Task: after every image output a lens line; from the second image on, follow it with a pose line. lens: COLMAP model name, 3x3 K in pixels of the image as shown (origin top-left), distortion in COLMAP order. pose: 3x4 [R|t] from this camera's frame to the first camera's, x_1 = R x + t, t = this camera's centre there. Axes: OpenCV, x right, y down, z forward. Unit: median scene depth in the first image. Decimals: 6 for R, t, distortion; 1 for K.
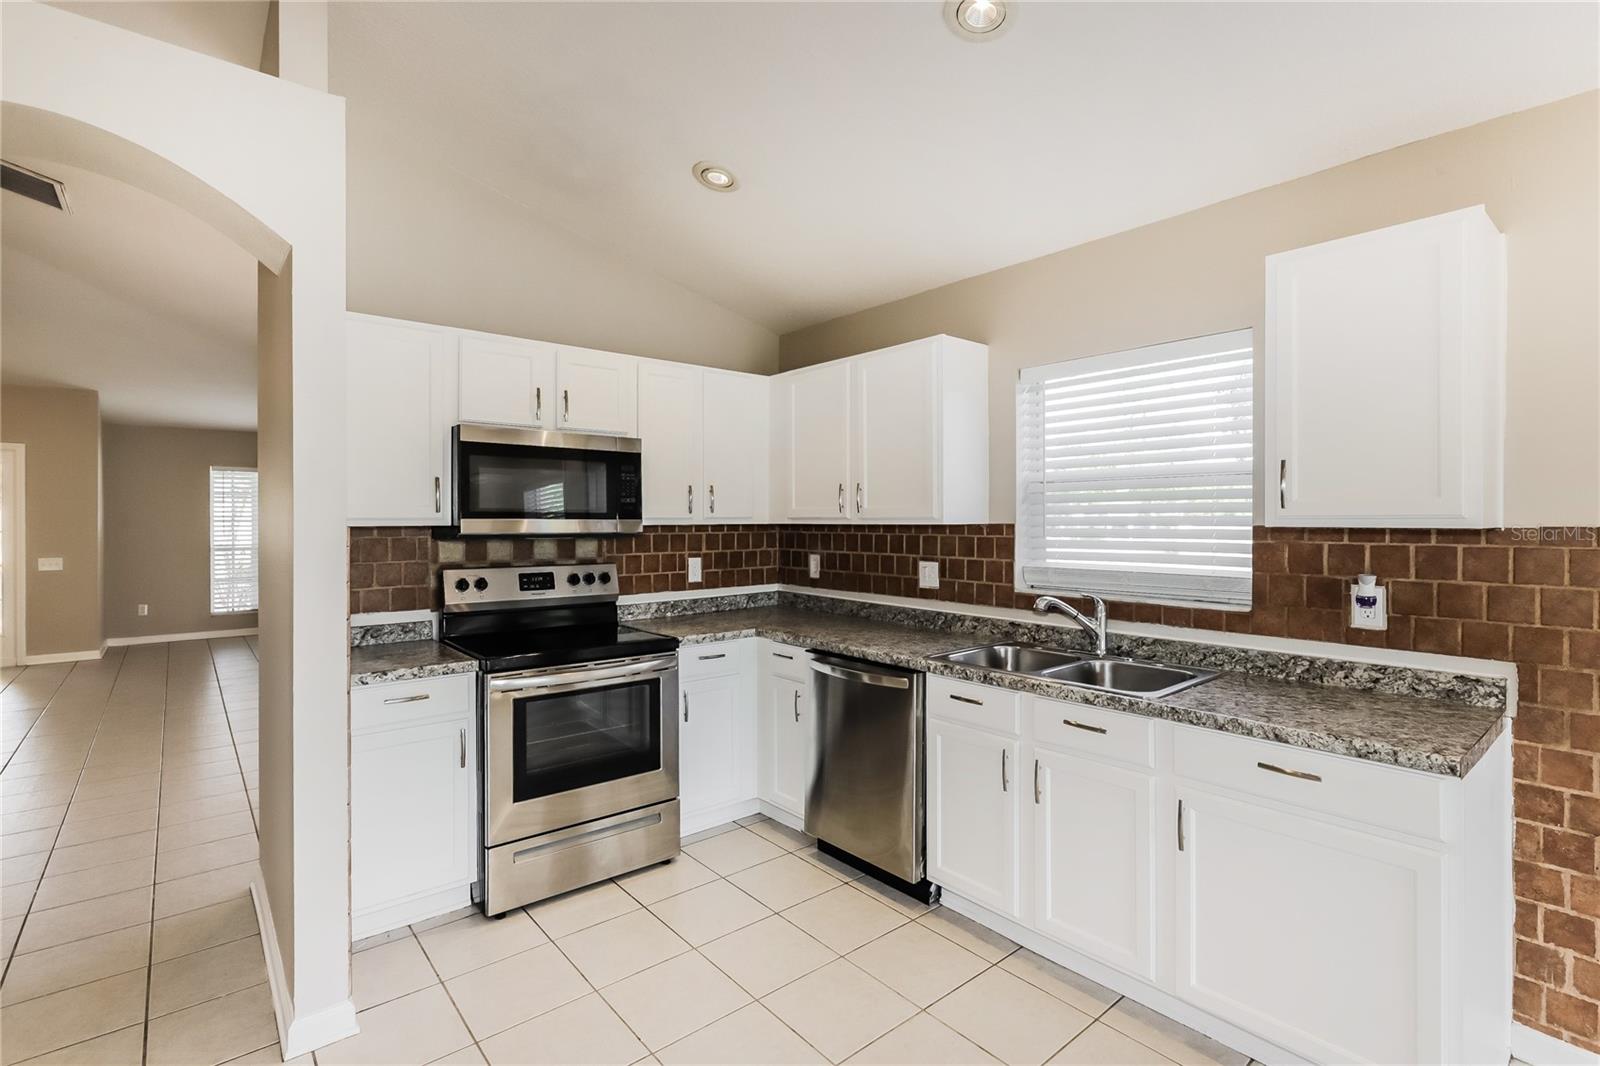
lens RADIAL K [[747.8, 0, 802.0], [0, 747.8, 526.1], [0, 0, 1]] dist [0.000506, 0.000294]
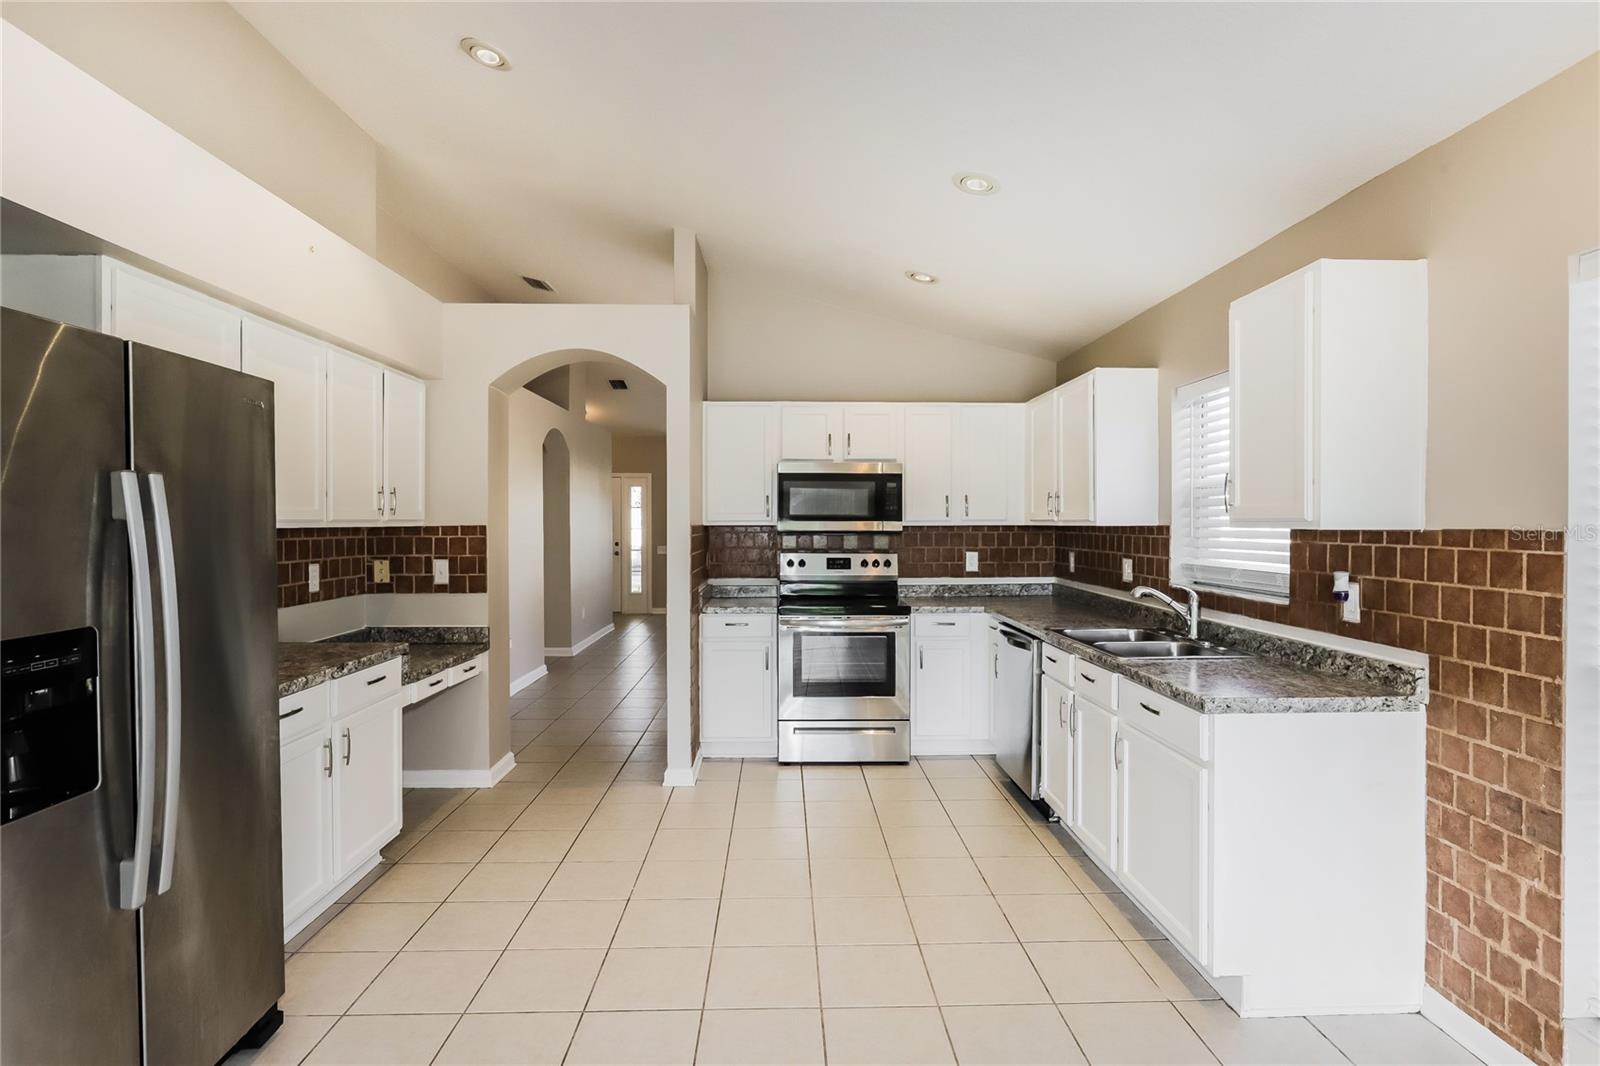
lens RADIAL K [[806.3, 0, 808.0], [0, 806.3, 534.6], [0, 0, 1]] dist [0.001109, 0.000899]
pose [[0.786492, 0.010205, -0.617516, 0.739693], [-0.005124, 0.999937, 0.009999, 0.001579], [0.617579, -0.004700, 0.786495, -0.365363]]
